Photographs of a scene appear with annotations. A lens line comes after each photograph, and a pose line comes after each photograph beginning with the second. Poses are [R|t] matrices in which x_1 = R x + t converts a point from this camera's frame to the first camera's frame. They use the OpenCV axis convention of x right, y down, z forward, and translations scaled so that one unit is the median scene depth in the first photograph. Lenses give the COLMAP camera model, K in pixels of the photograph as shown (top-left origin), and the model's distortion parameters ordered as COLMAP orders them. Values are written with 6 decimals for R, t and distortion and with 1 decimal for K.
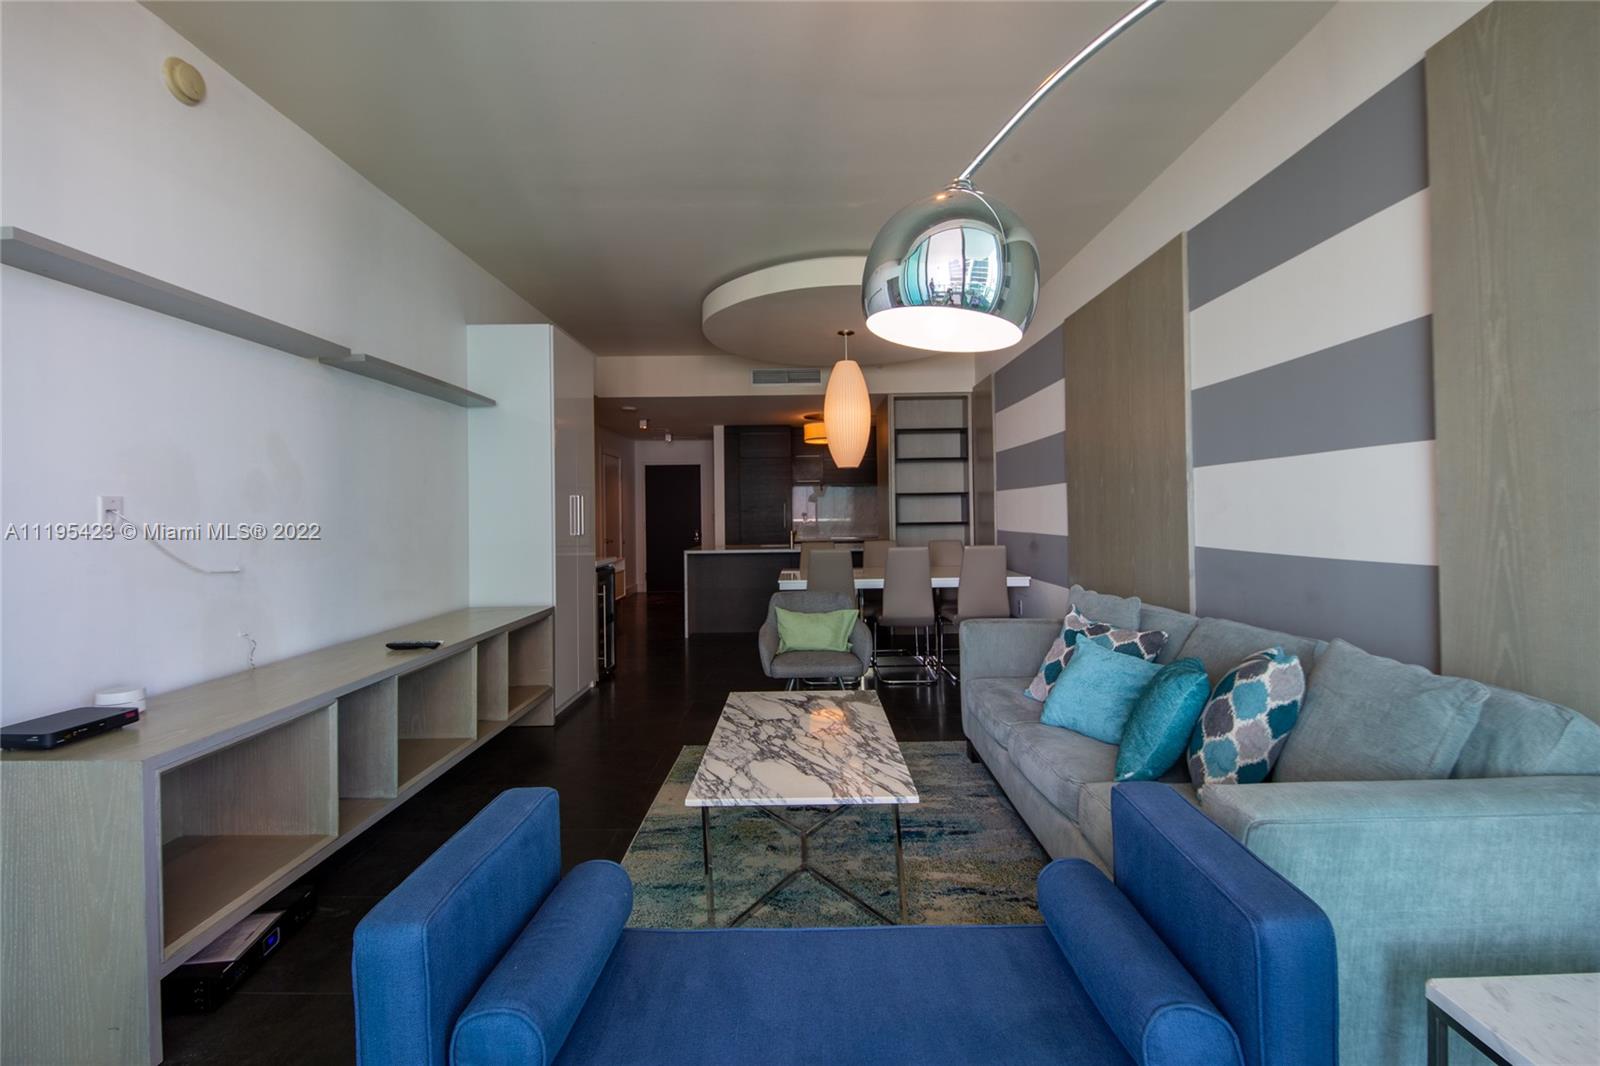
lens RADIAL K [[677.4, 0, 786.5], [0, 677.4, 504.2], [0, 0, 1]] dist [0.009778, -0.011130]
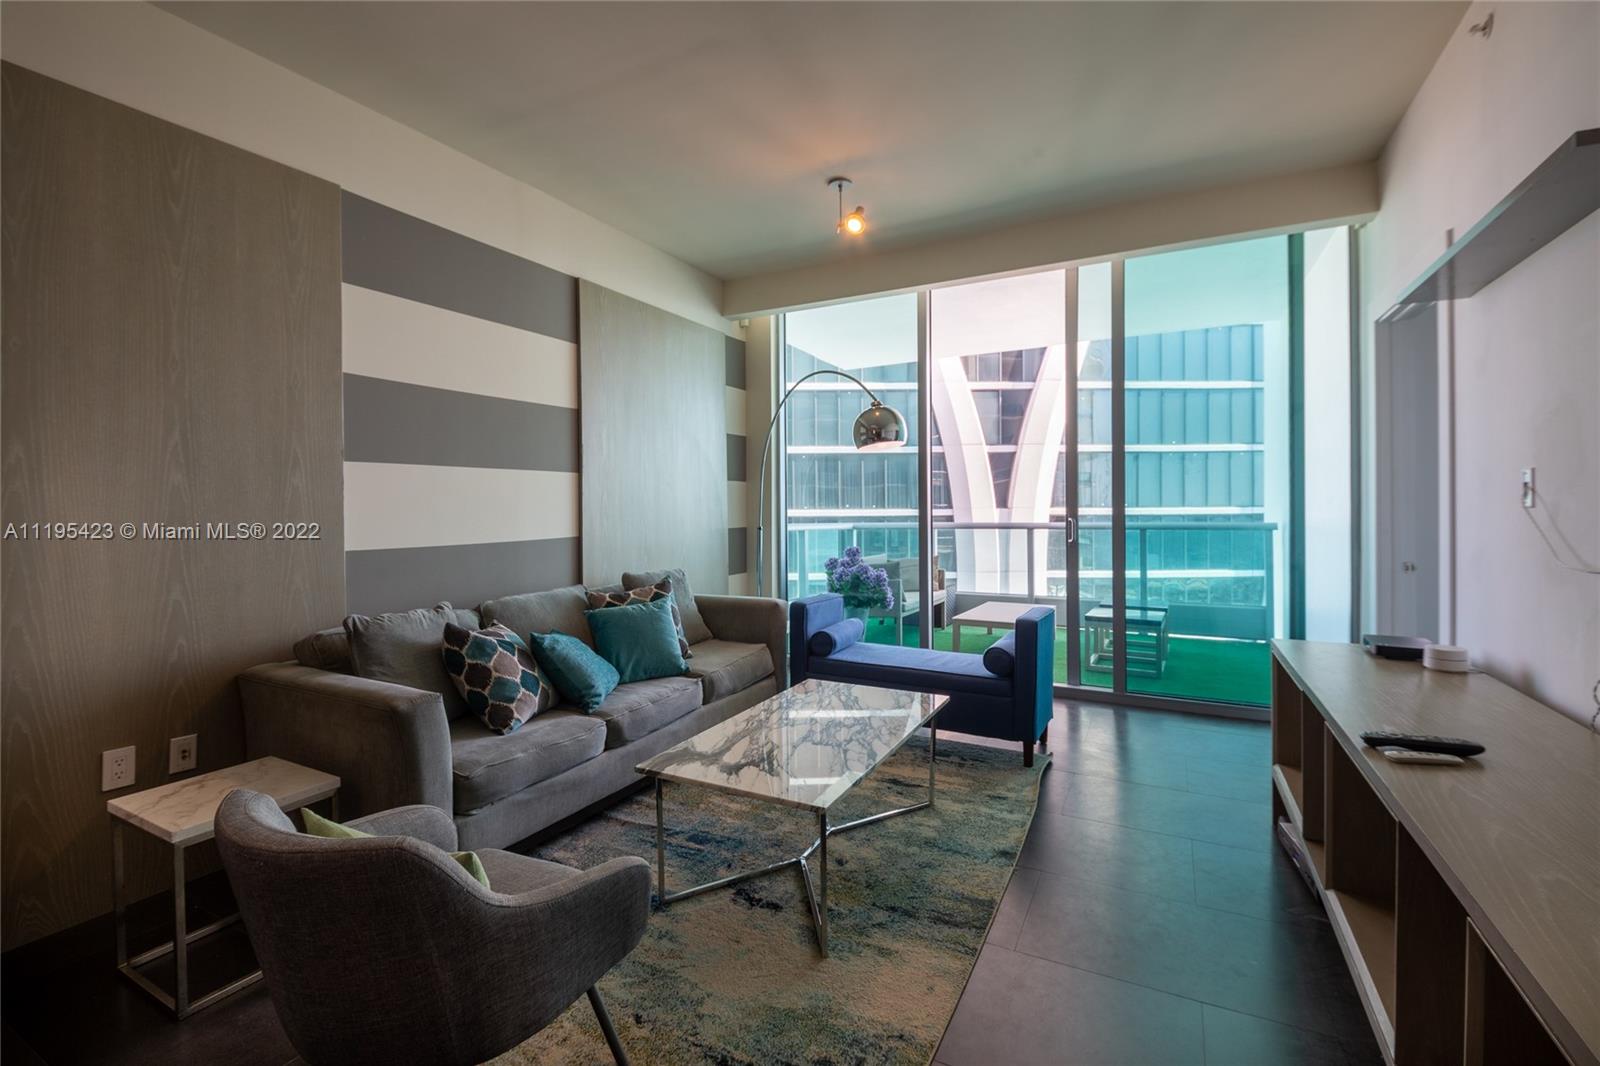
lens RADIAL K [[677.4, 0, 817.5], [0, 677.4, 514.6], [0, 0, 1]] dist [0.009778, -0.011130]
pose [[-0.902917, 0.016601, 0.429494, -0.397603], [0.016205, 0.999858, -0.004581, 0.033906], [-0.429510, 0.002824, -0.903058, 1.844624]]
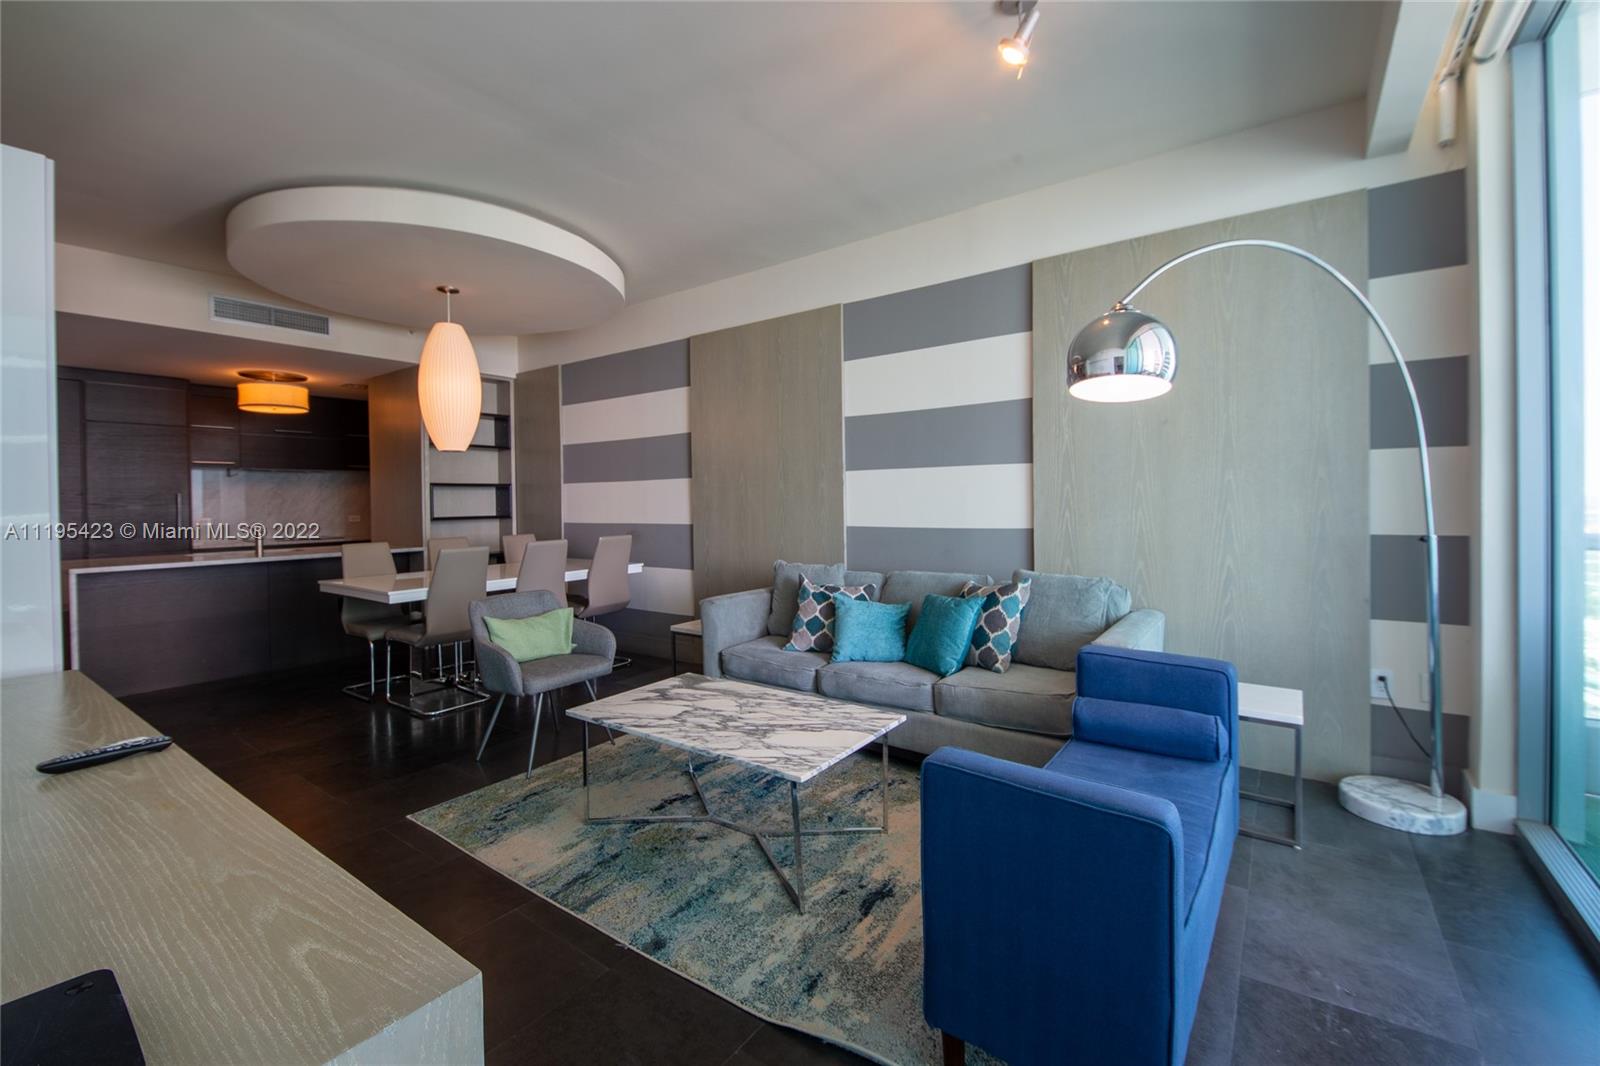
lens RADIAL K [[677.4, 0, 818.1], [0, 677.4, 505.6], [0, 0, 1]] dist [0.009778, -0.011130]
pose [[0.559715, -0.000396, 0.828685, -0.743441], [-0.005808, 0.999973, 0.004401, 0.015219], [-0.828665, -0.007276, 0.559698, 0.307758]]
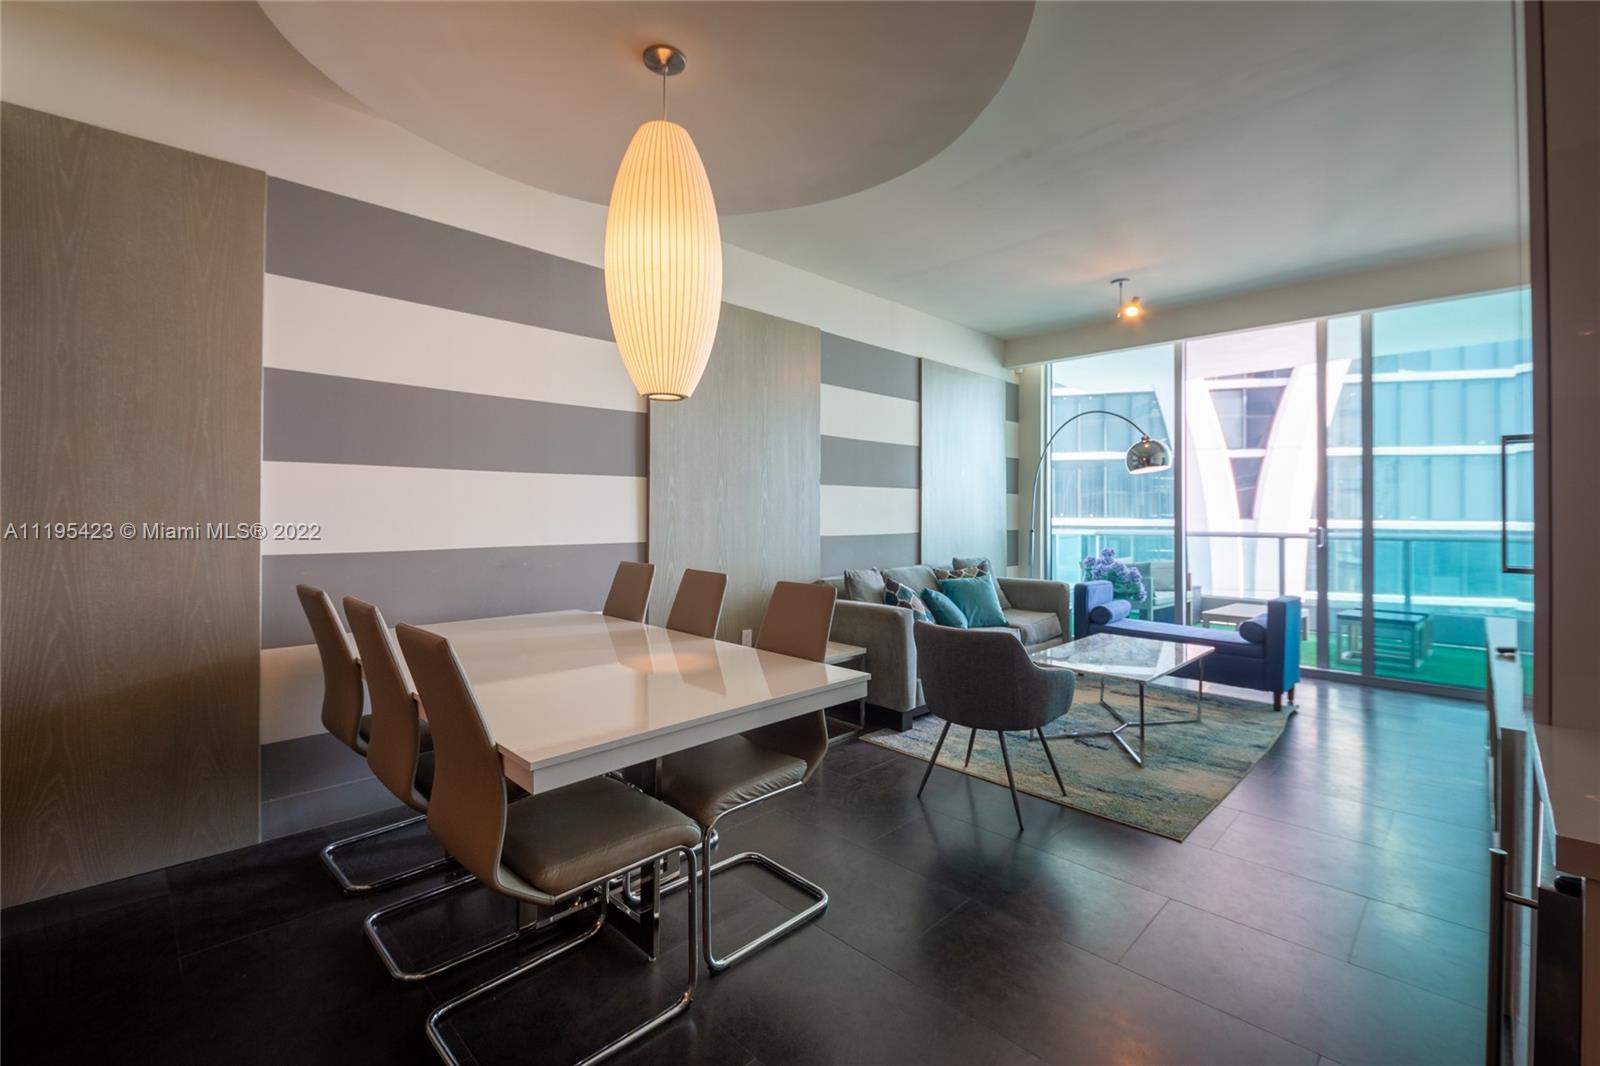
lens RADIAL K [[677.4, 0, 791.7], [0, 677.4, 509.0], [0, 0, 1]] dist [0.009778, -0.011130]
pose [[-0.721551, 0.014041, 0.692219, -0.505499], [-0.003640, 0.999704, -0.024073, 0.045457], [-0.692352, -0.019889, -0.721286, 2.598531]]
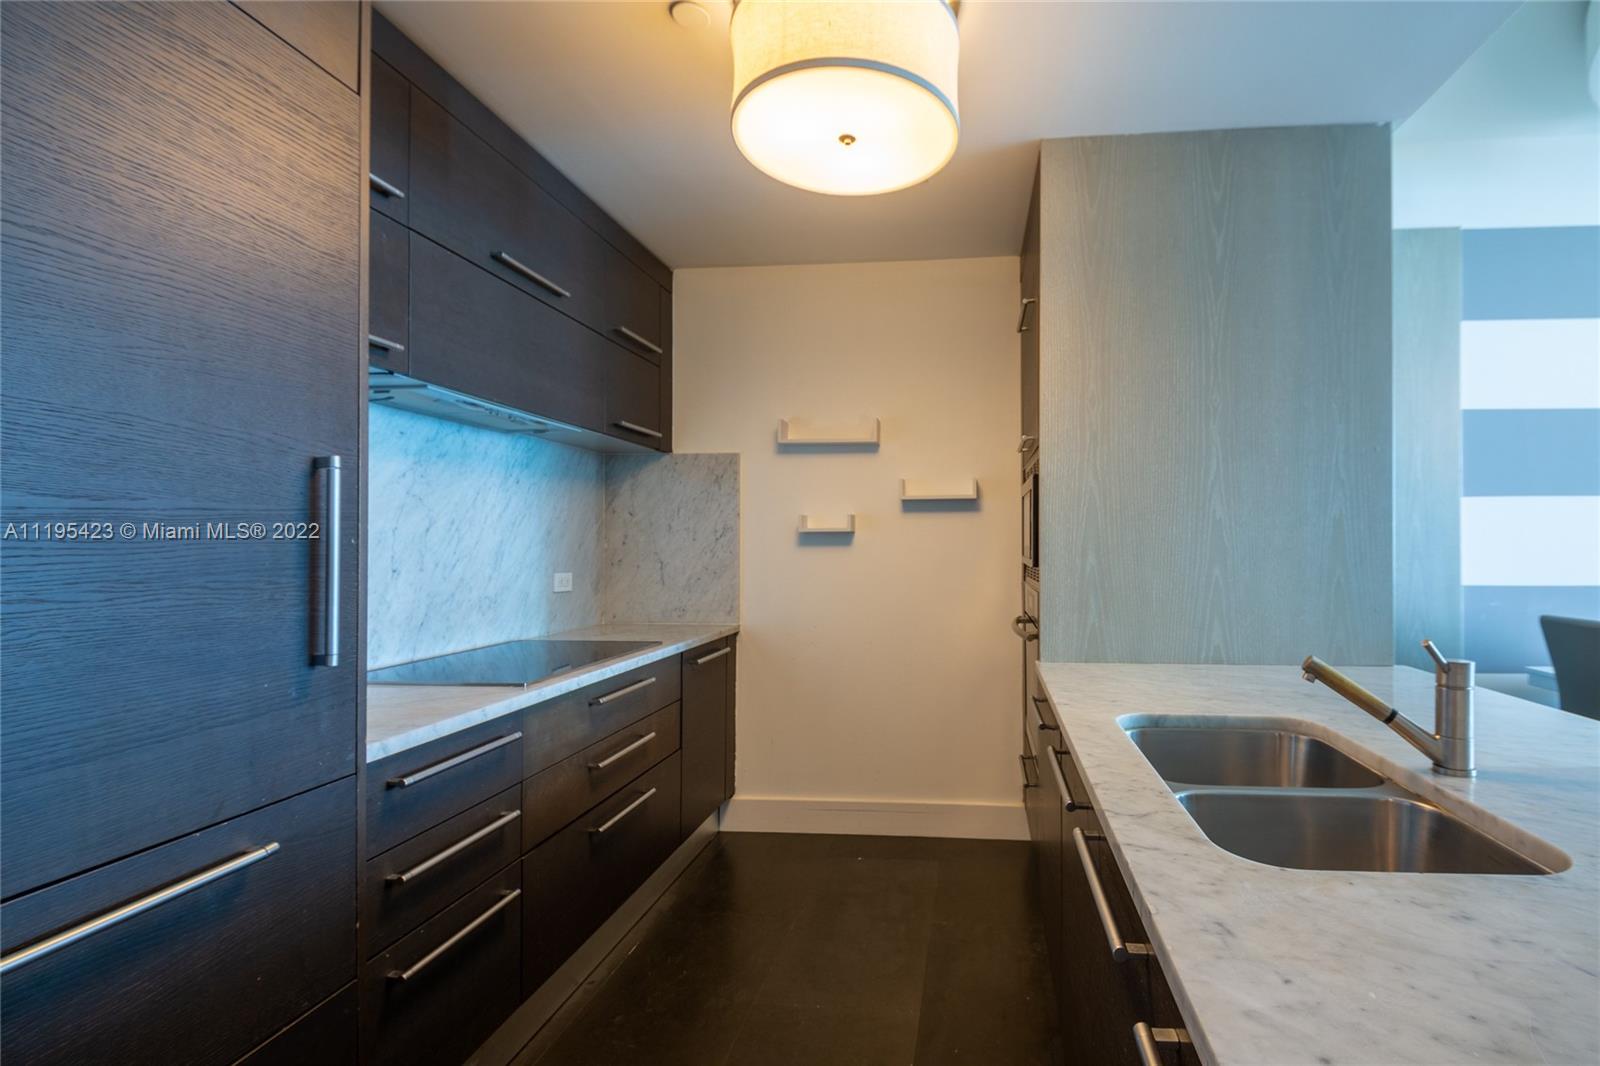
lens RADIAL K [[711.9, 0, 916.2], [0, 711.9, 541.4], [0, 0, 1]] dist [-0.001110, -0.003600]
pose [[0.061140, 0.019066, 0.997947, -0.419497], [-0.010591, 0.999774, -0.018452, 0.053238], [-0.998073, -0.009441, 0.061328, 3.201396]]
